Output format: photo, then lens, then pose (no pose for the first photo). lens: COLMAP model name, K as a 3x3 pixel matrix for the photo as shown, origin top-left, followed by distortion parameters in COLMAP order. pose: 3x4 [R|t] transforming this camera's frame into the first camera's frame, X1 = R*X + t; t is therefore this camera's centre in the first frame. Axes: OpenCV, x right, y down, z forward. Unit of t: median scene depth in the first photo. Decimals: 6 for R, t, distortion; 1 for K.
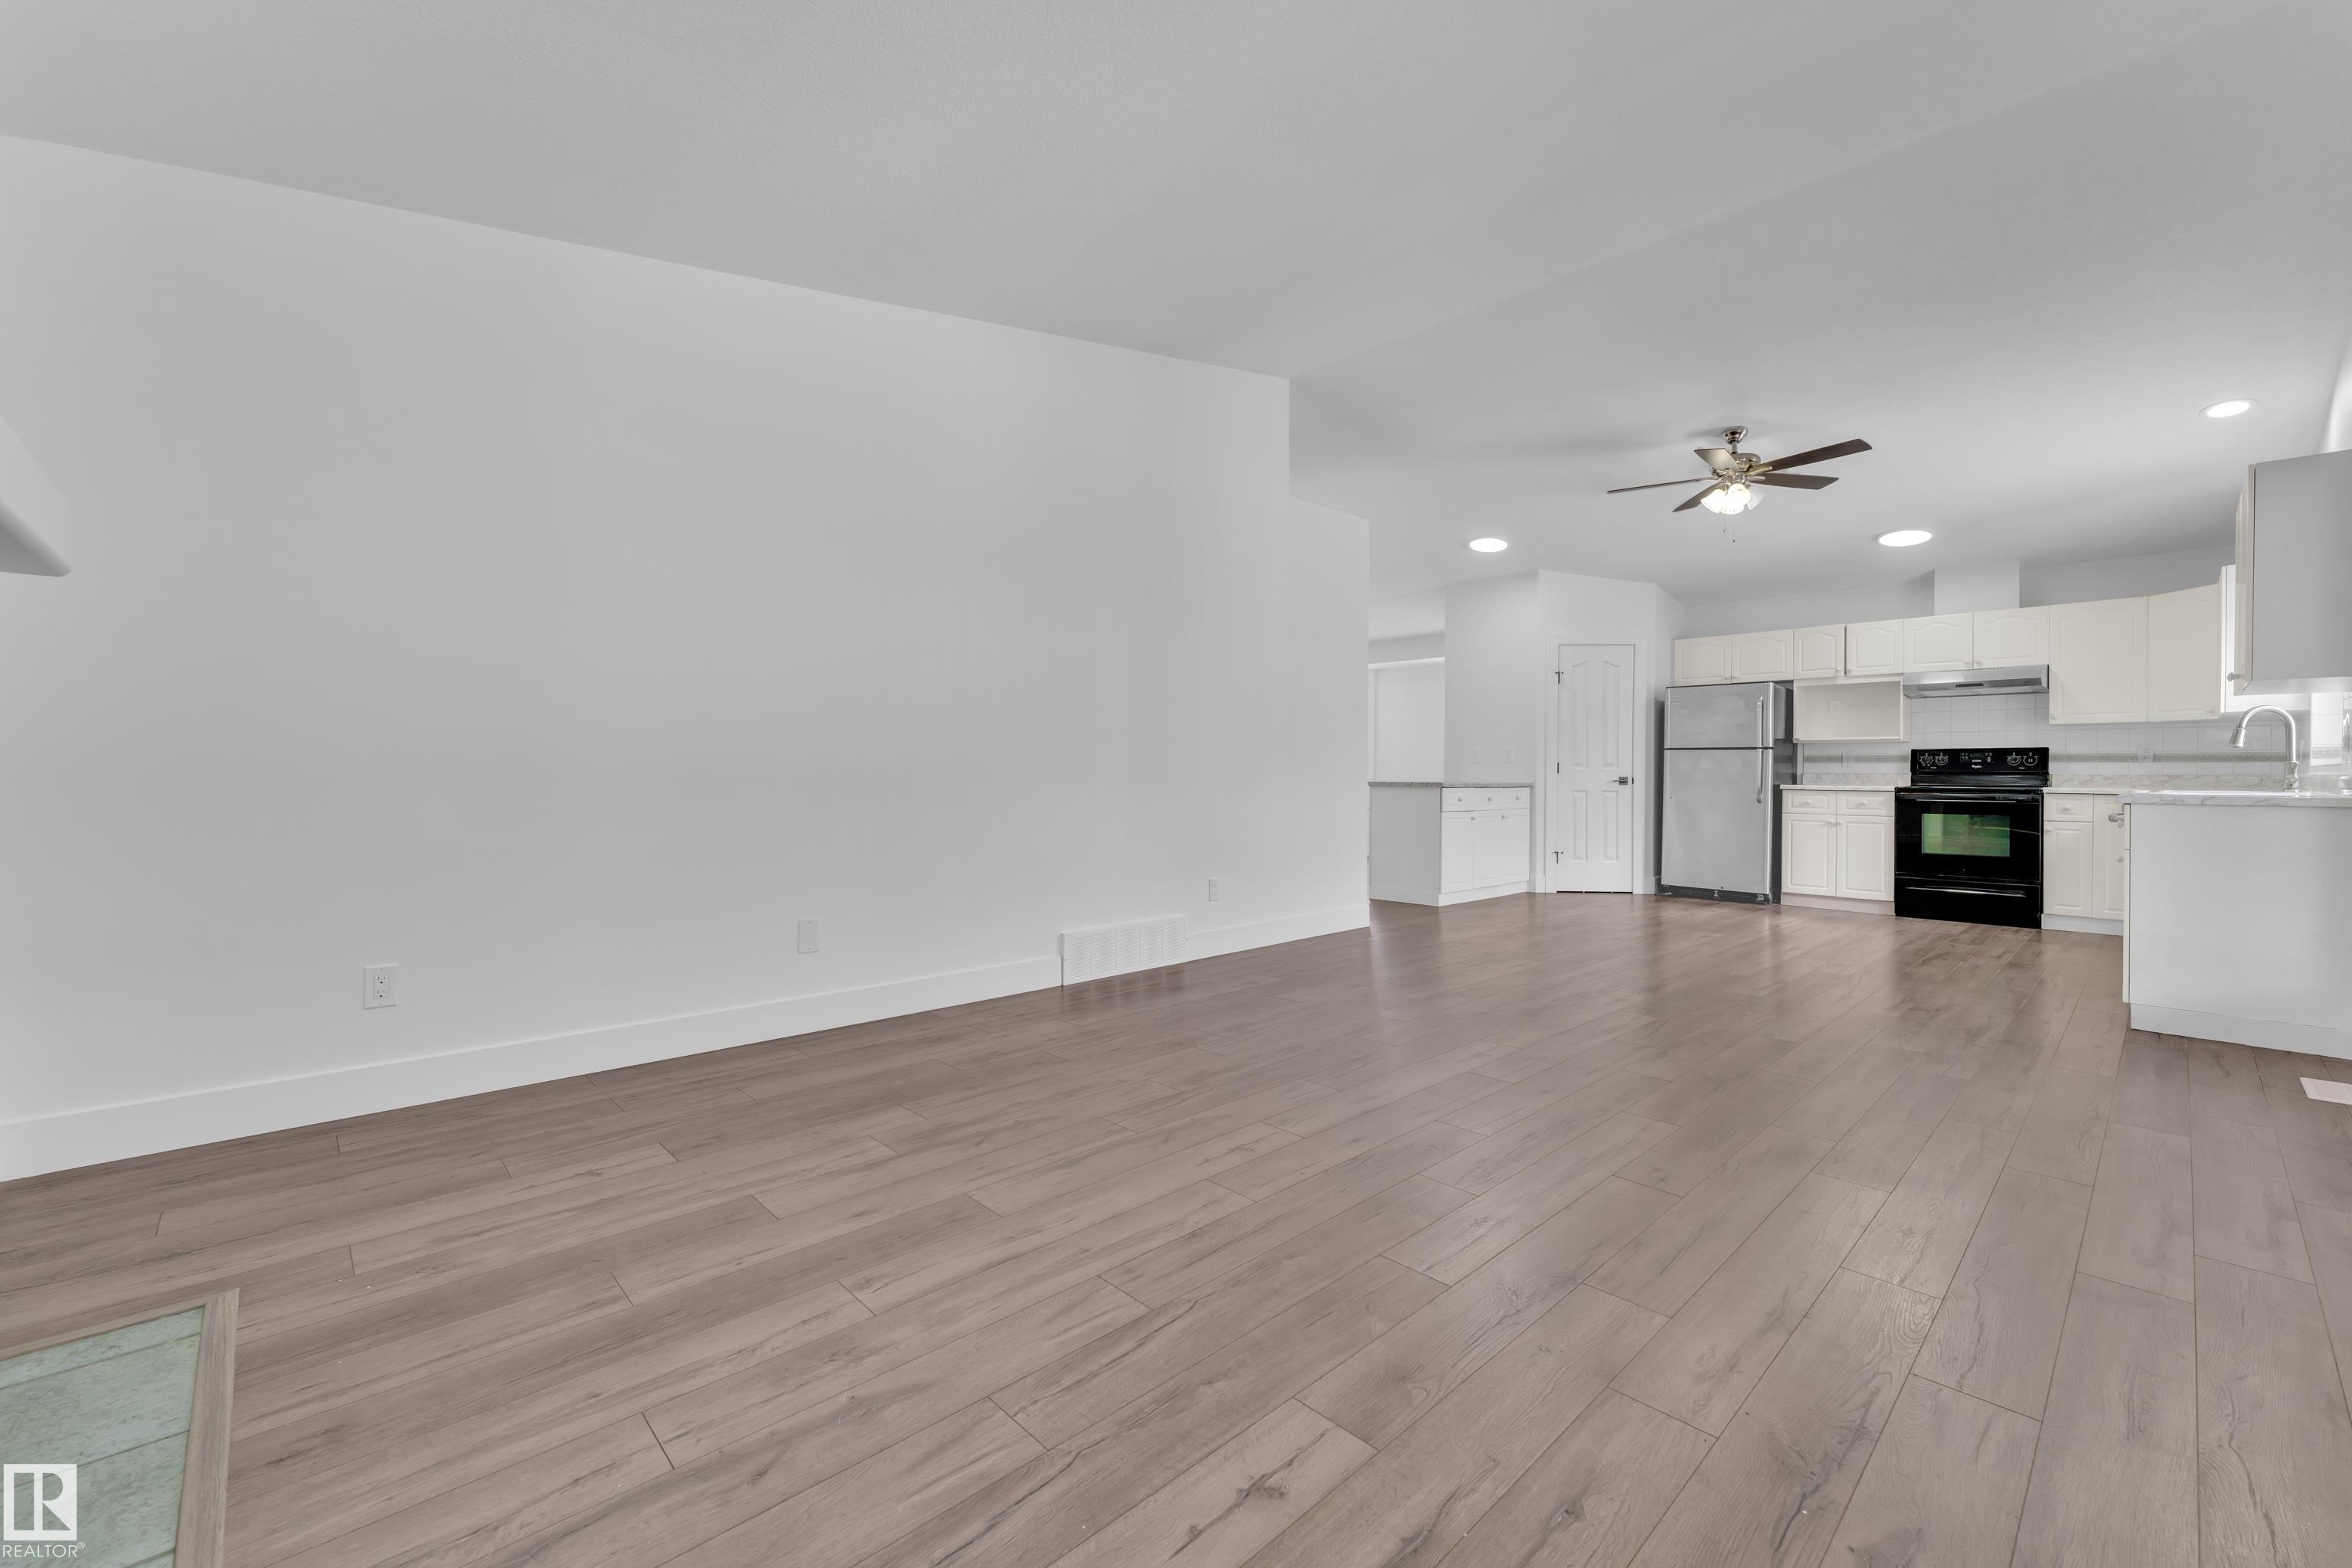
lens RADIAL K [[955.0, 0, 1163.5], [0, 955.0, 767.6], [0, 0, 1]] dist [0.001538, 0.000337]
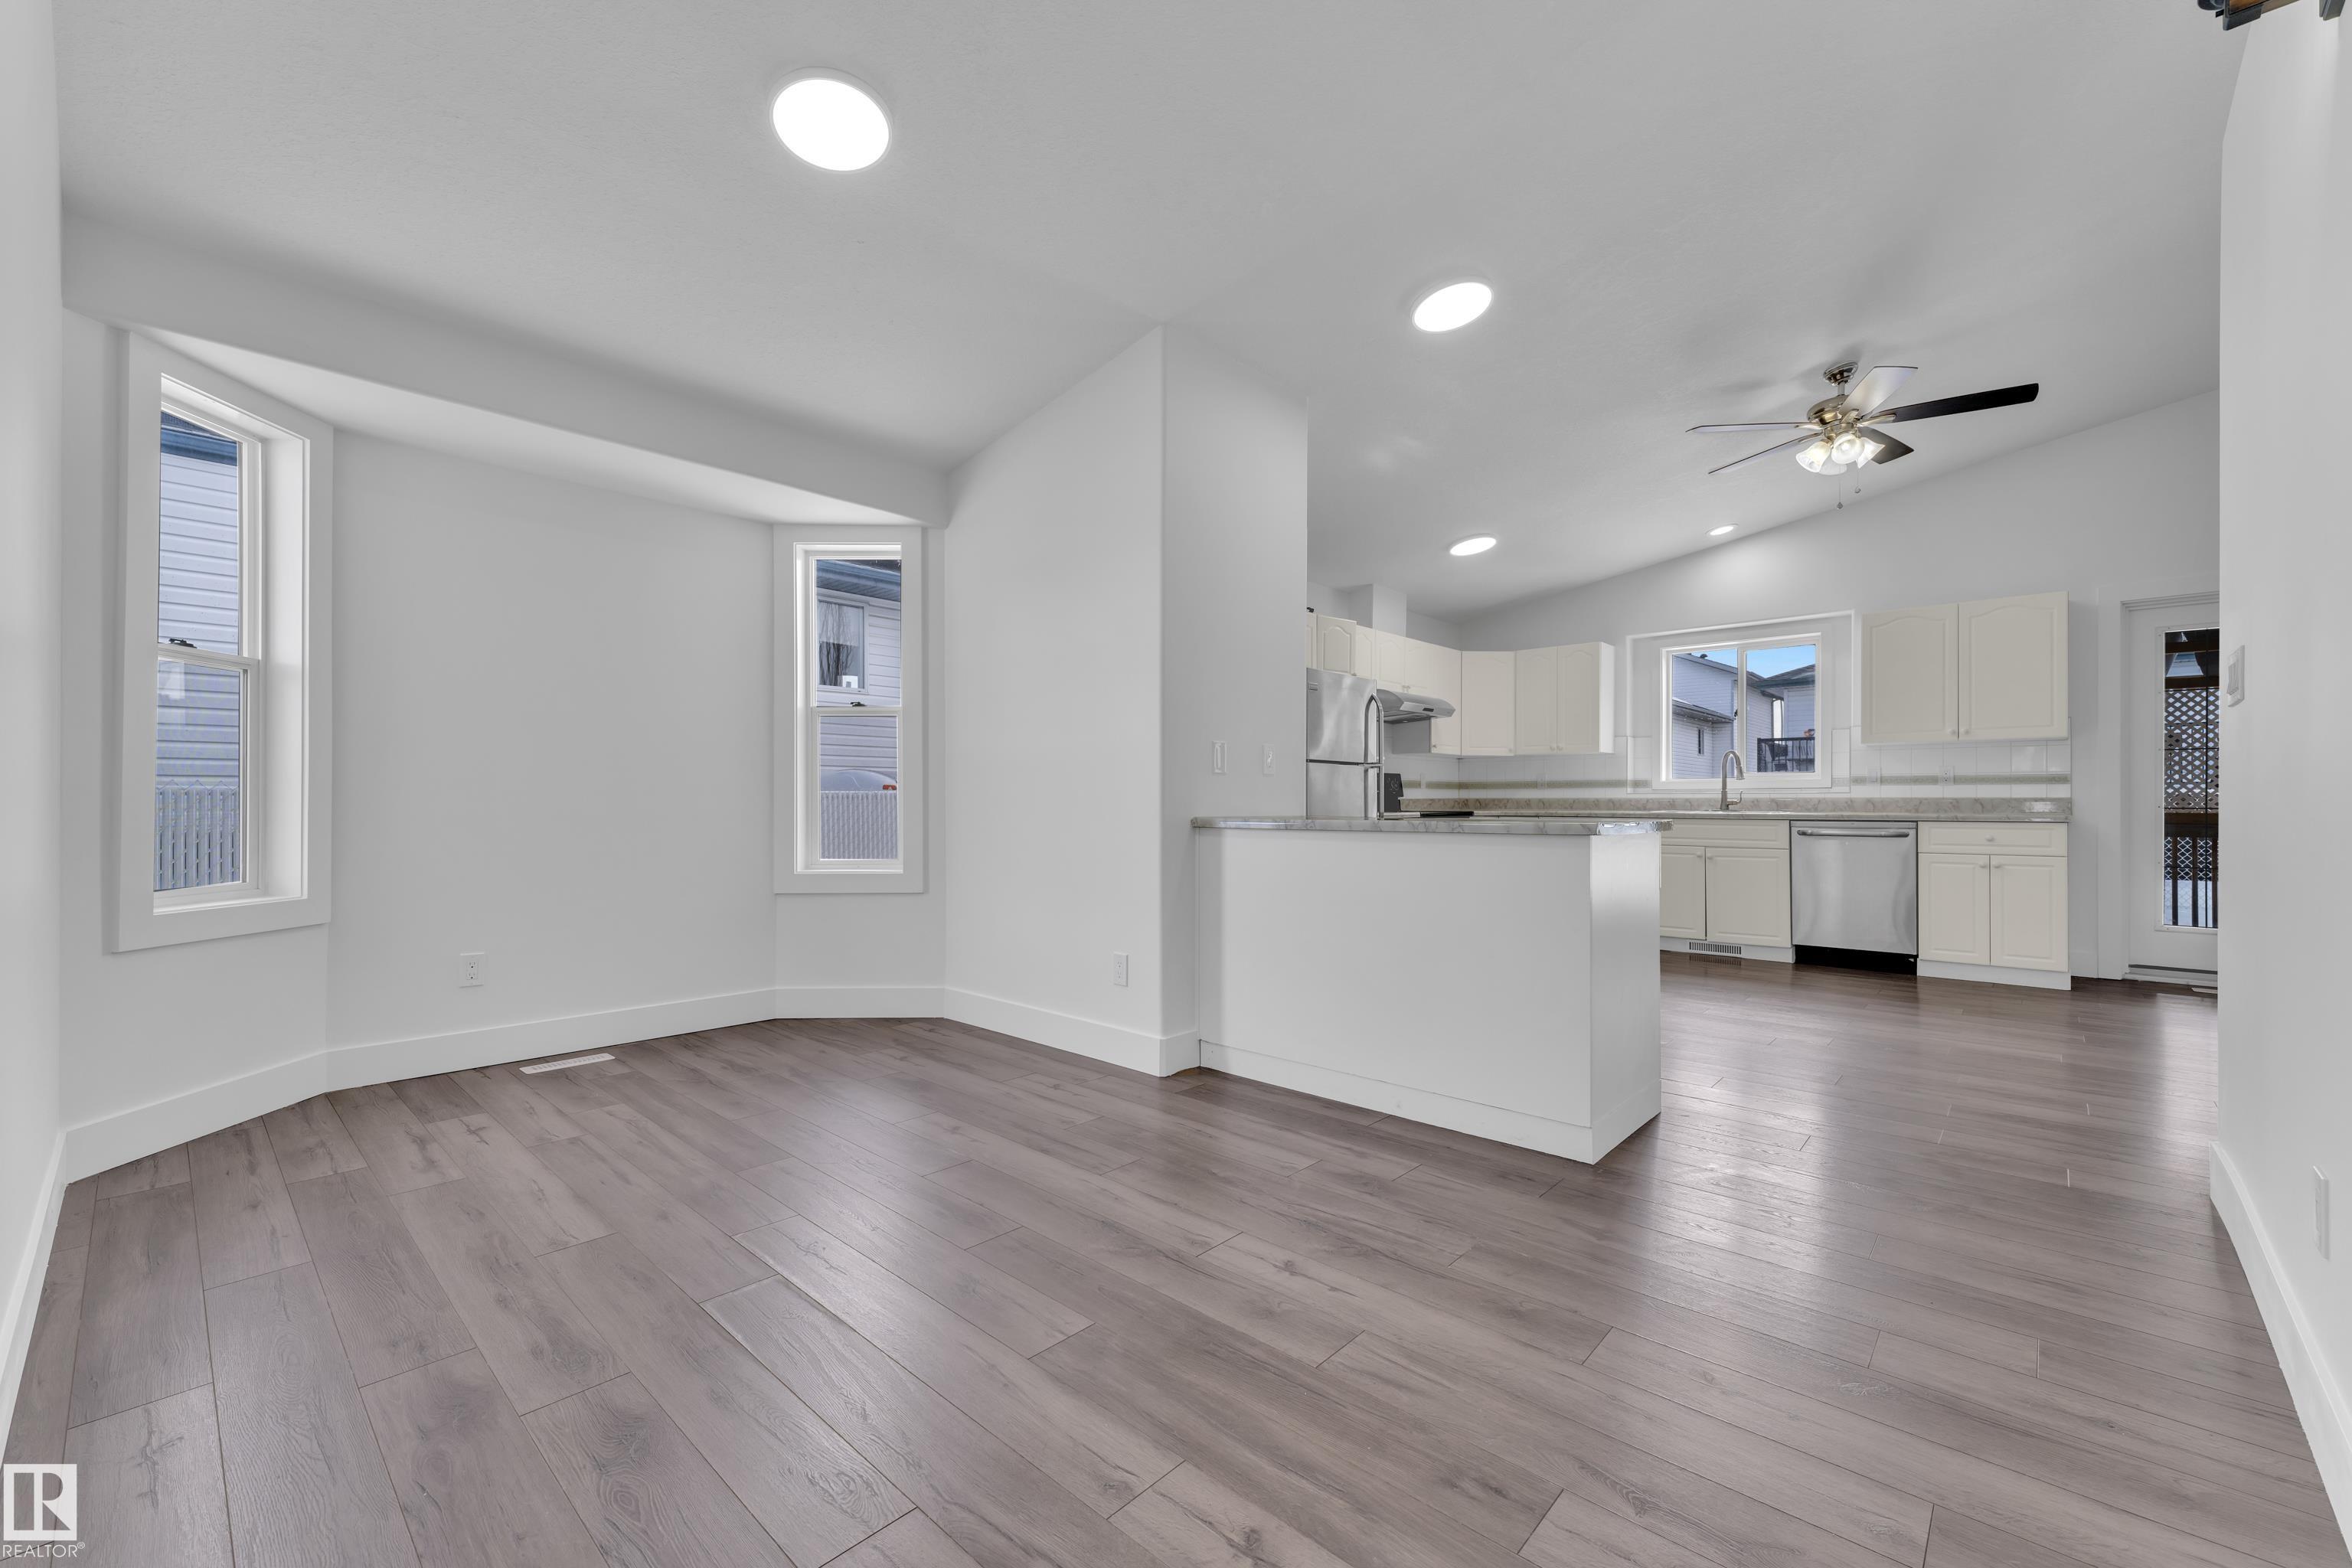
lens RADIAL K [[944.0, 0, 1173.6], [0, 944.0, 798.0], [0, 0, 1]] dist [-0.000076, -0.000195]
pose [[-0.065077, -0.001077, 0.997880, -0.125070], [-0.006650, 0.999978, 0.000646, 0.006945], [-0.997858, -0.006594, -0.065083, 1.295342]]
